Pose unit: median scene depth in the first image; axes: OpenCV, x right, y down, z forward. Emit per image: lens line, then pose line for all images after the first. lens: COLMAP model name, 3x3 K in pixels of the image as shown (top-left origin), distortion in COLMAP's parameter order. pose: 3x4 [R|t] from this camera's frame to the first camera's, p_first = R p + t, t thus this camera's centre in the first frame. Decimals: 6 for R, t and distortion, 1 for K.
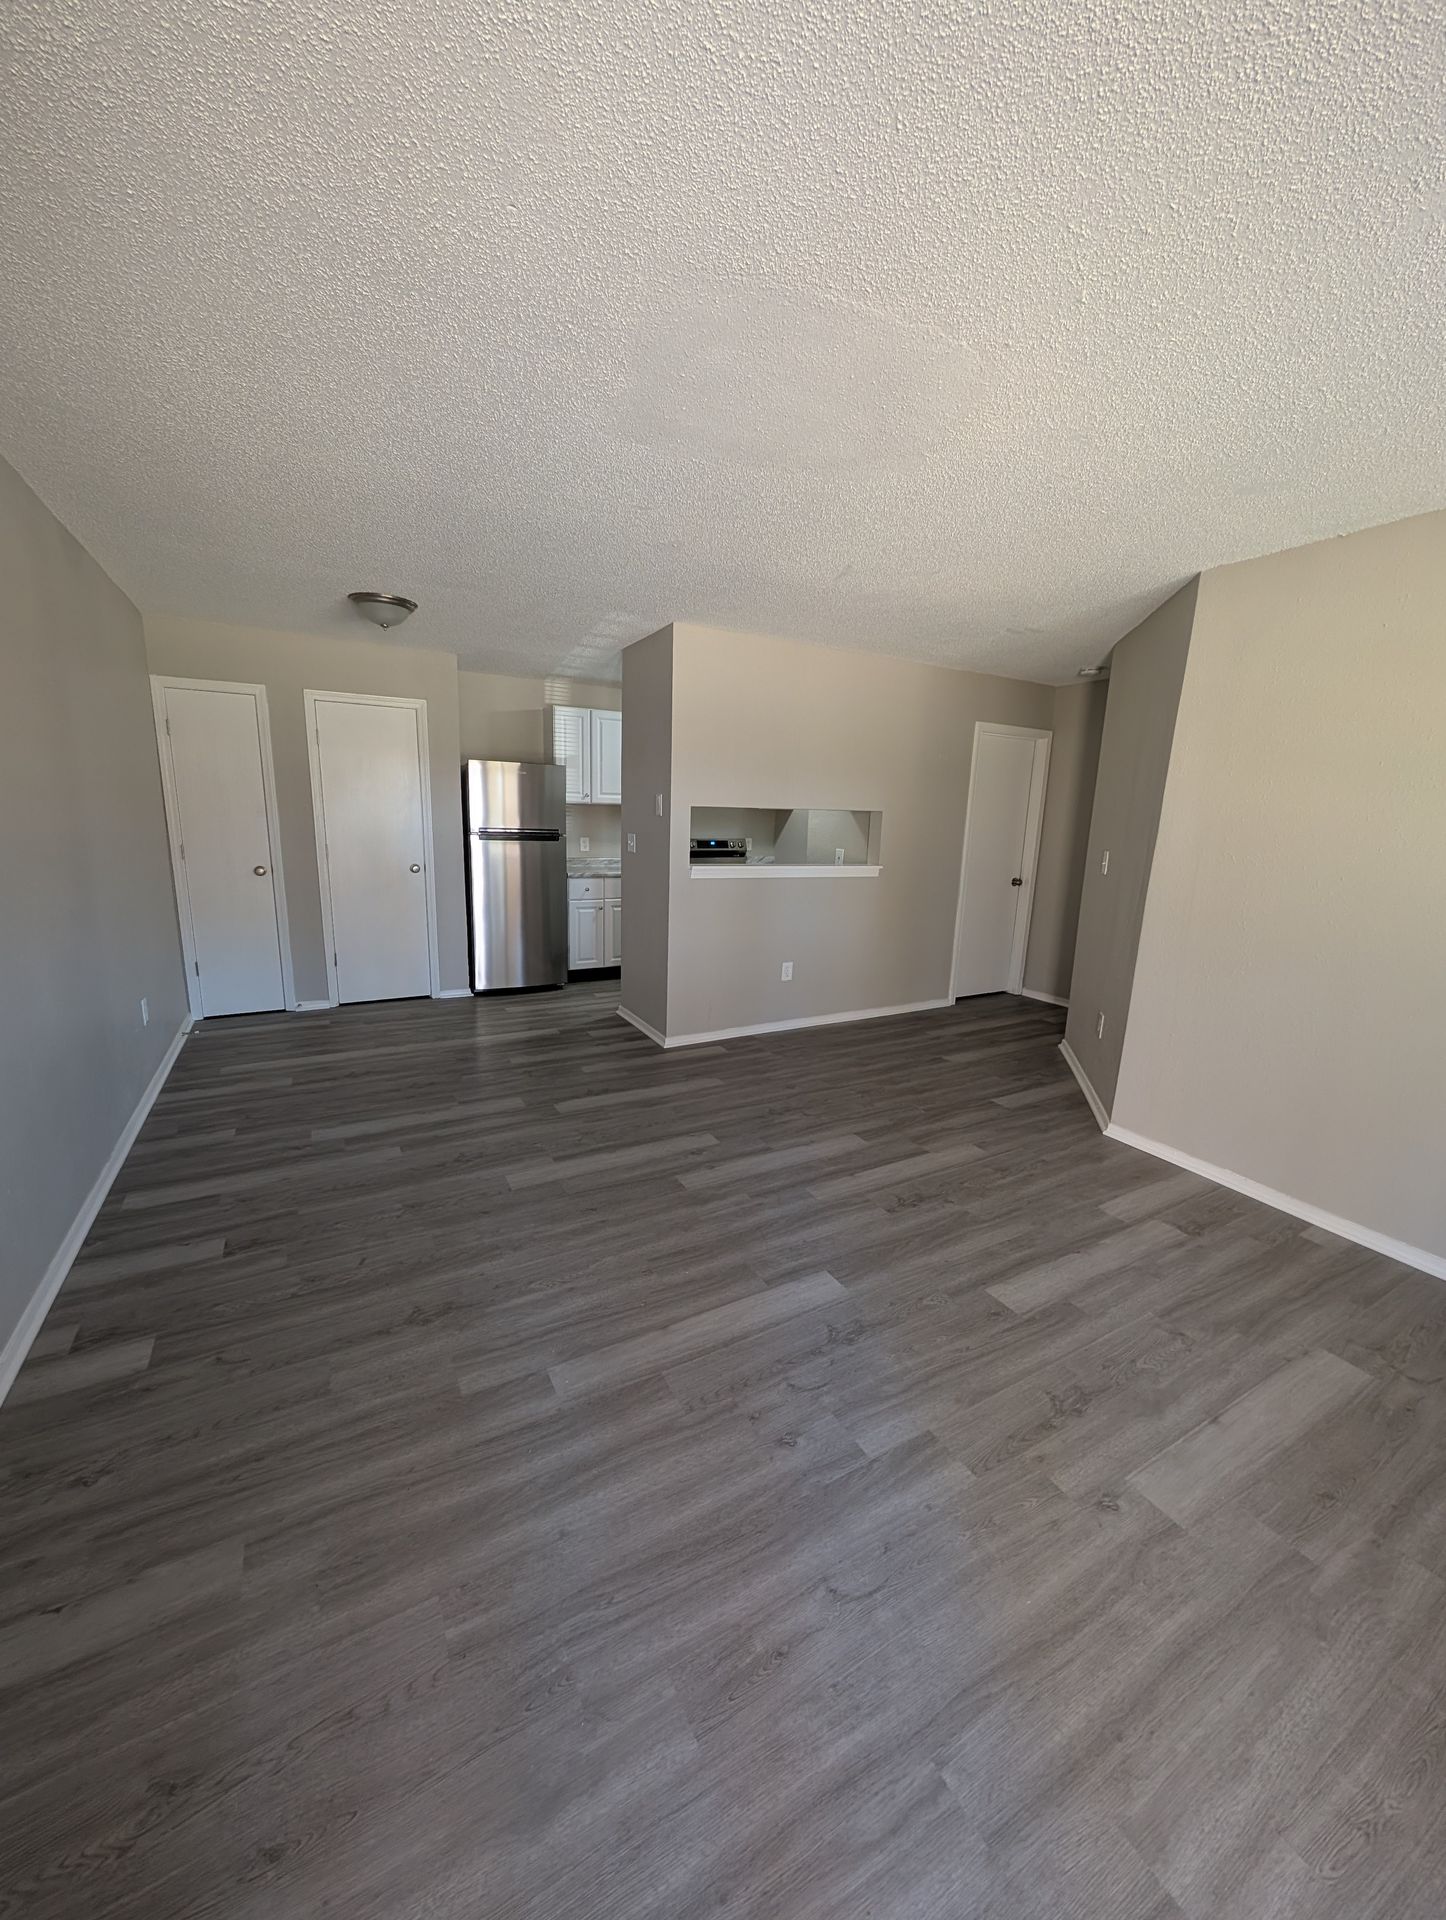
lens RADIAL K [[722.7, 0, 722.9], [0, 722.7, 953.7], [0, 0, 1]] dist [-0.001059, 0.000249]
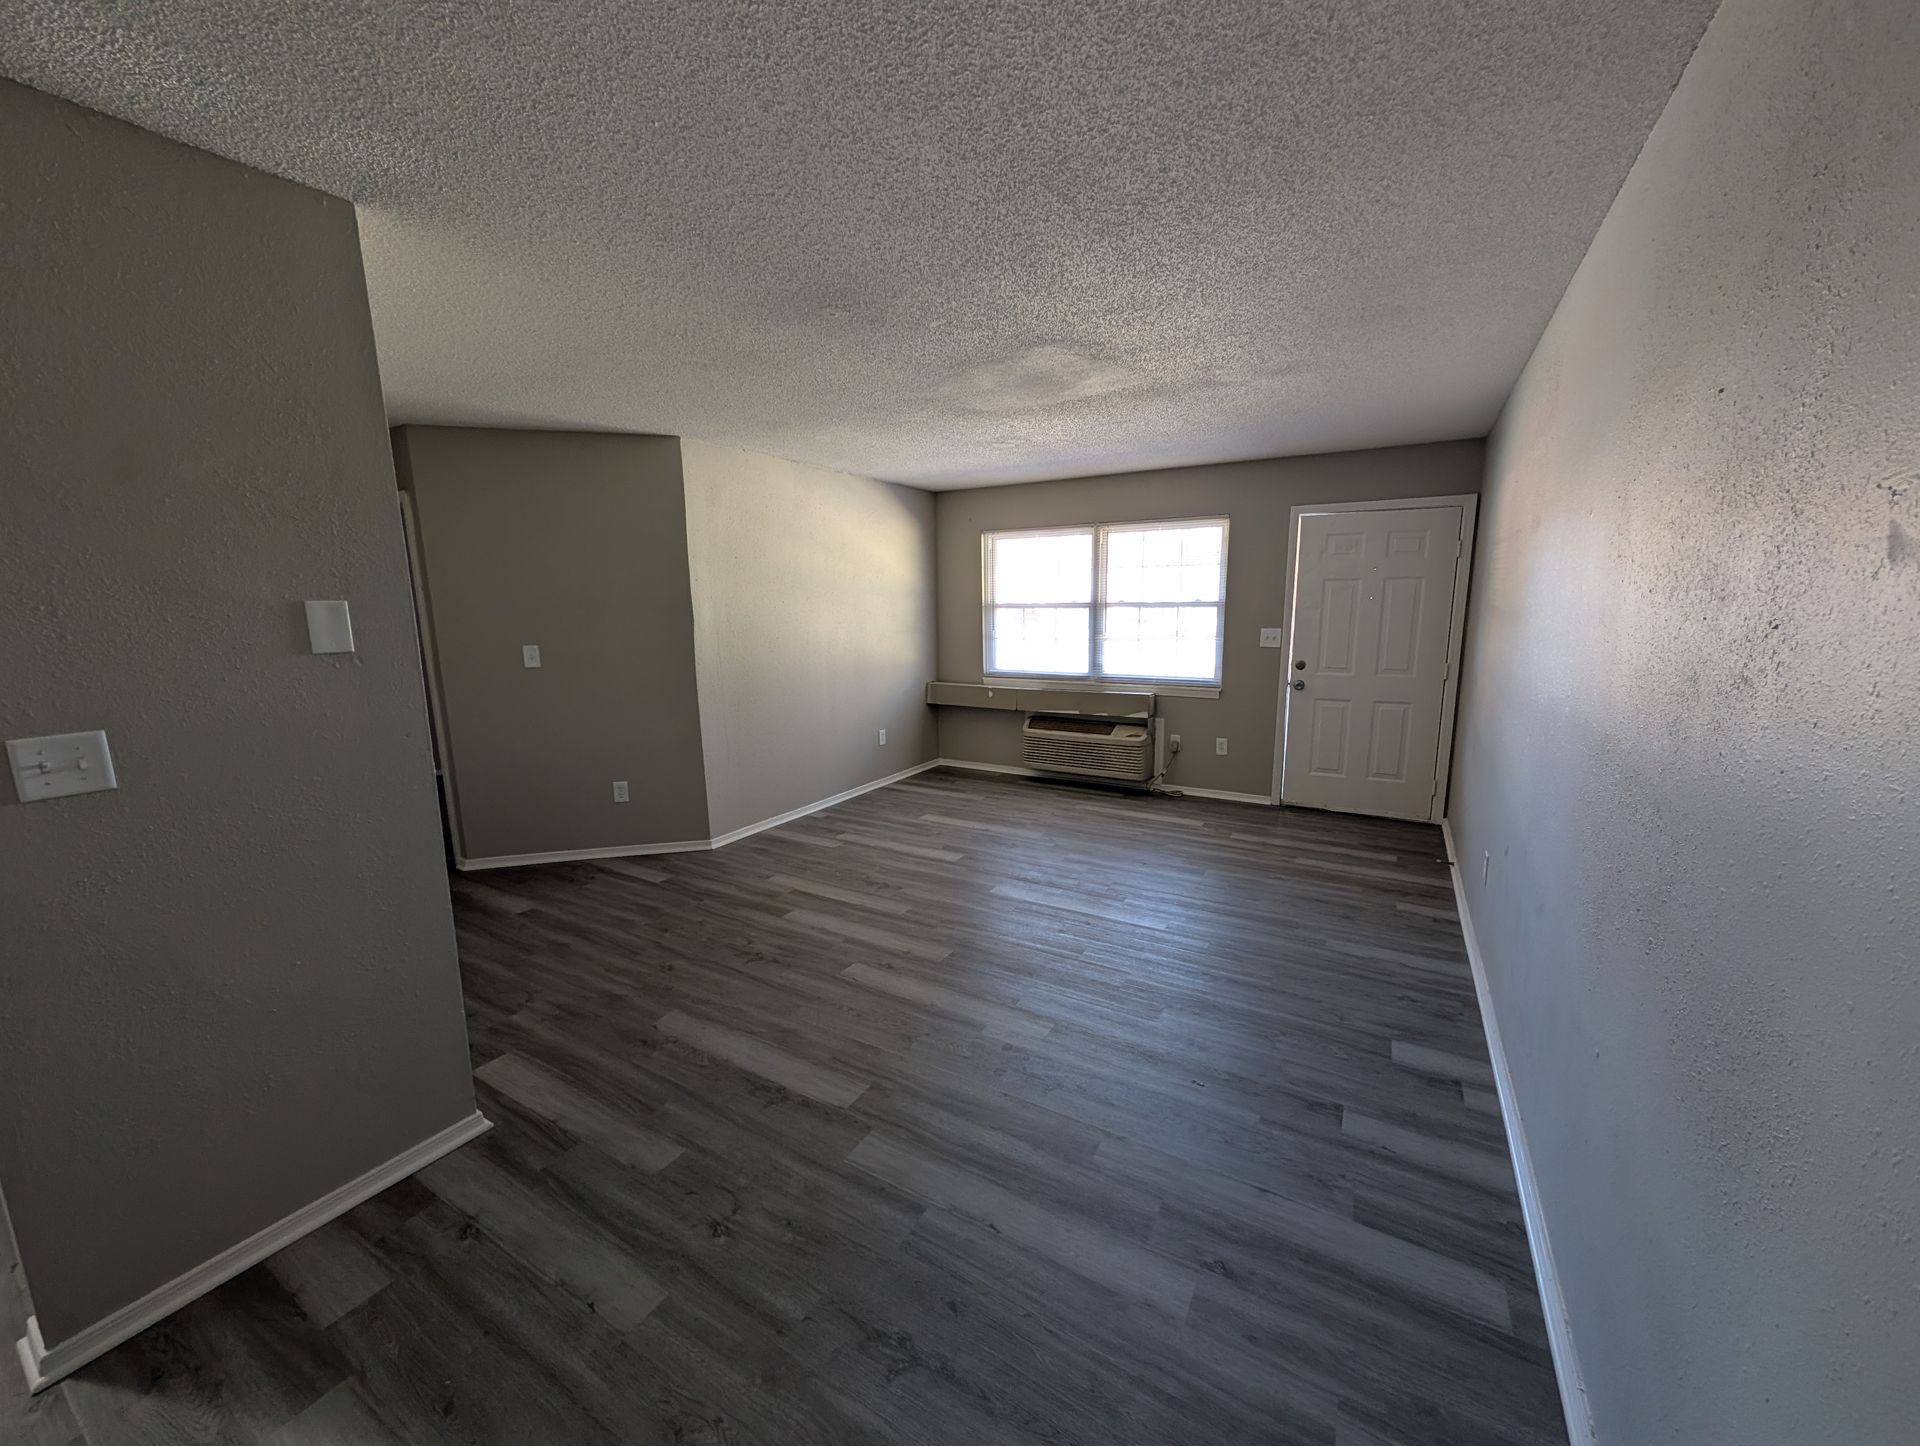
lens RADIAL K [[722.7, 0, 968.1], [0, 722.7, 726.4], [0, 0, 1]] dist [-0.001059, 0.000249]
pose [[-0.510147, -0.169493, 0.843222, -0.866243], [0.168971, 0.941534, 0.291482, -0.294700], [-0.843326, 0.291179, -0.451681, 1.272835]]
